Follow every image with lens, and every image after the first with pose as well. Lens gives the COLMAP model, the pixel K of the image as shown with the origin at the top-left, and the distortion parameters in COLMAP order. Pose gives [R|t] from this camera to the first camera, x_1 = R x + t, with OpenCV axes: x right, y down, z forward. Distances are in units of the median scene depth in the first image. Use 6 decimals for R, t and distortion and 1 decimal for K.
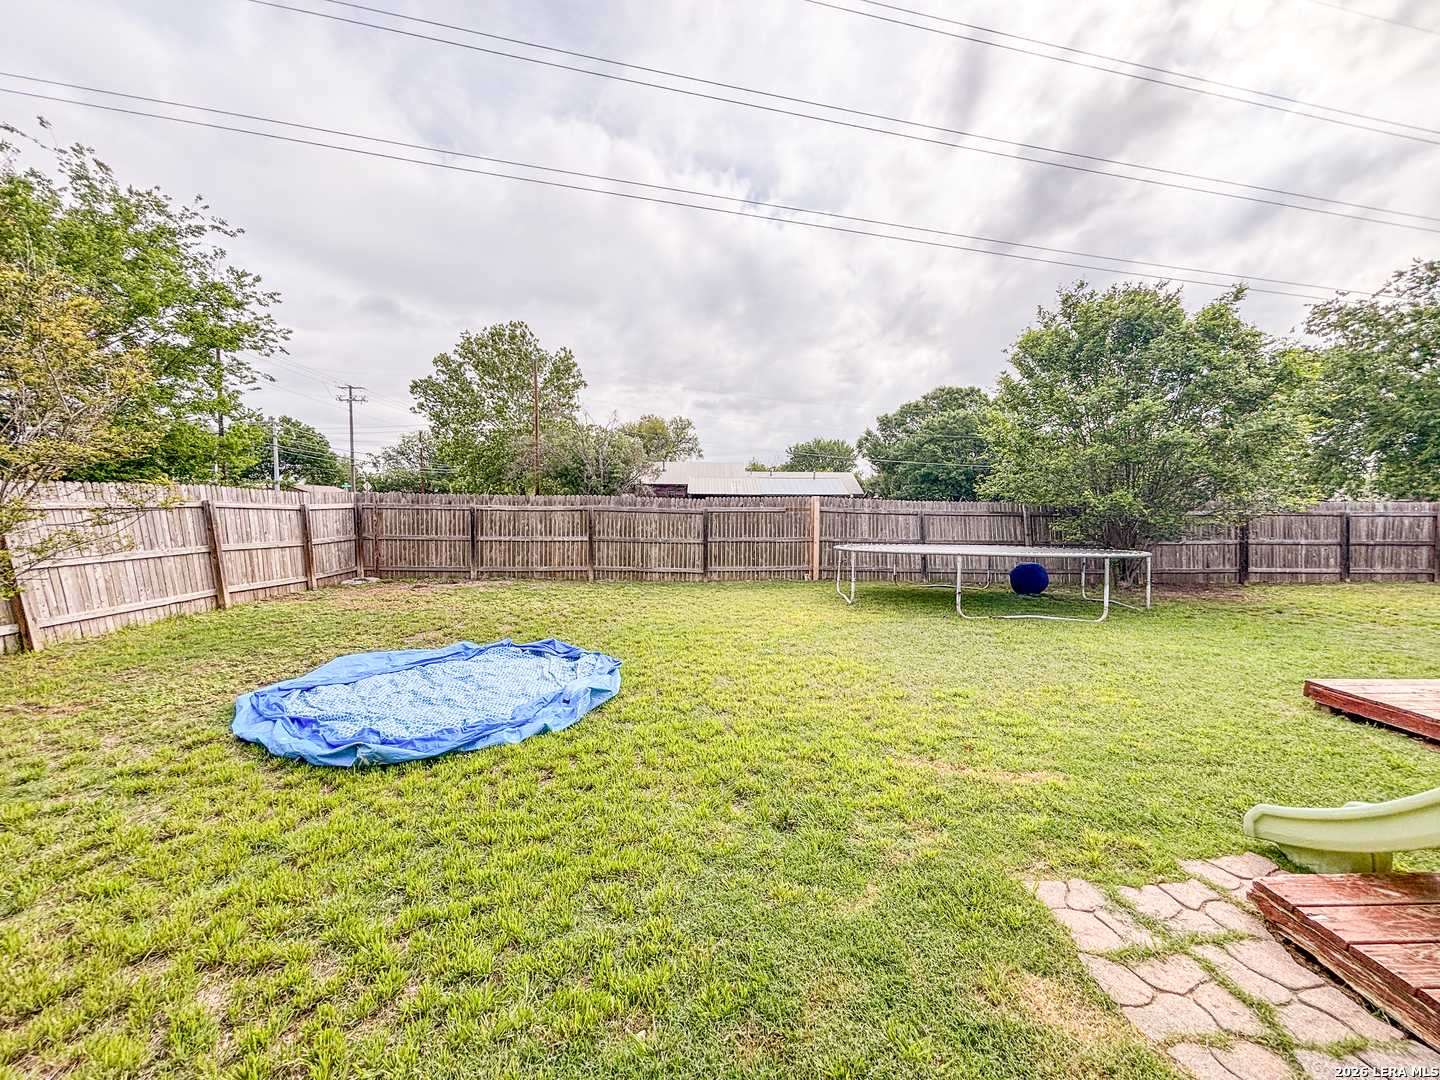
lens RADIAL K [[583.1, 0, 725.4], [0, 583.1, 588.1], [0, 0, 1]] dist [0.001989, -0.000289]
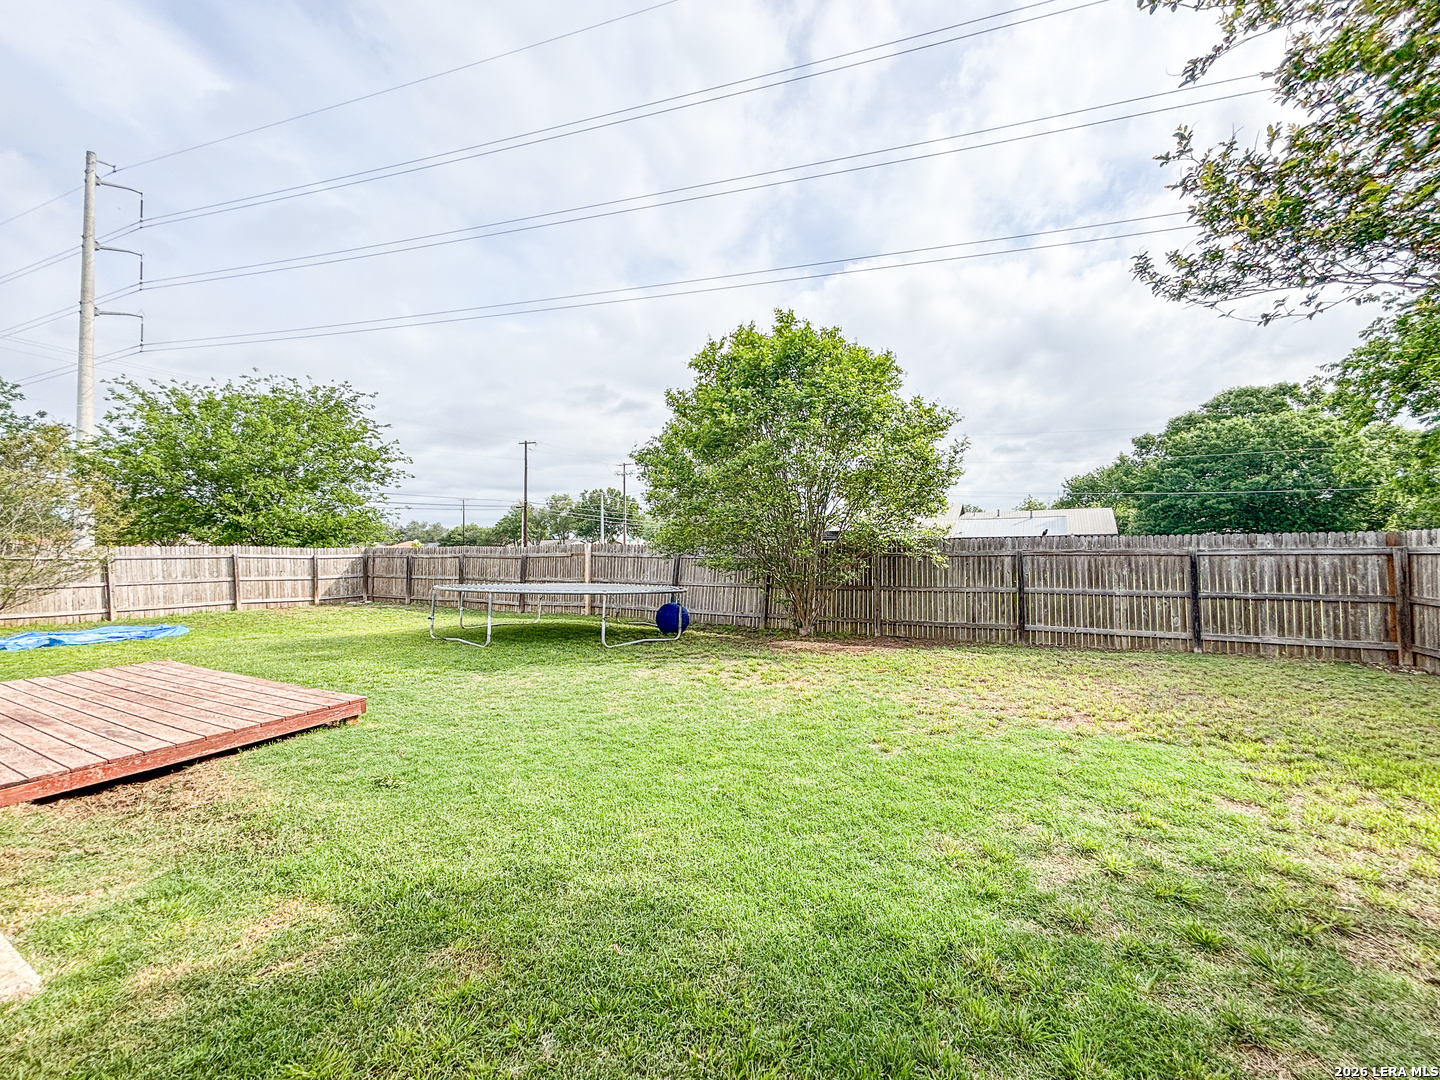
lens RADIAL K [[583.1, 0, 690.2], [0, 583.1, 551.3], [0, 0, 1]] dist [0.001989, -0.000289]
pose [[0.846545, -0.014641, -0.532116, 0.568816], [-0.061010, 0.990366, -0.124310, -0.004665], [0.528810, 0.137699, 0.837496, 0.072436]]
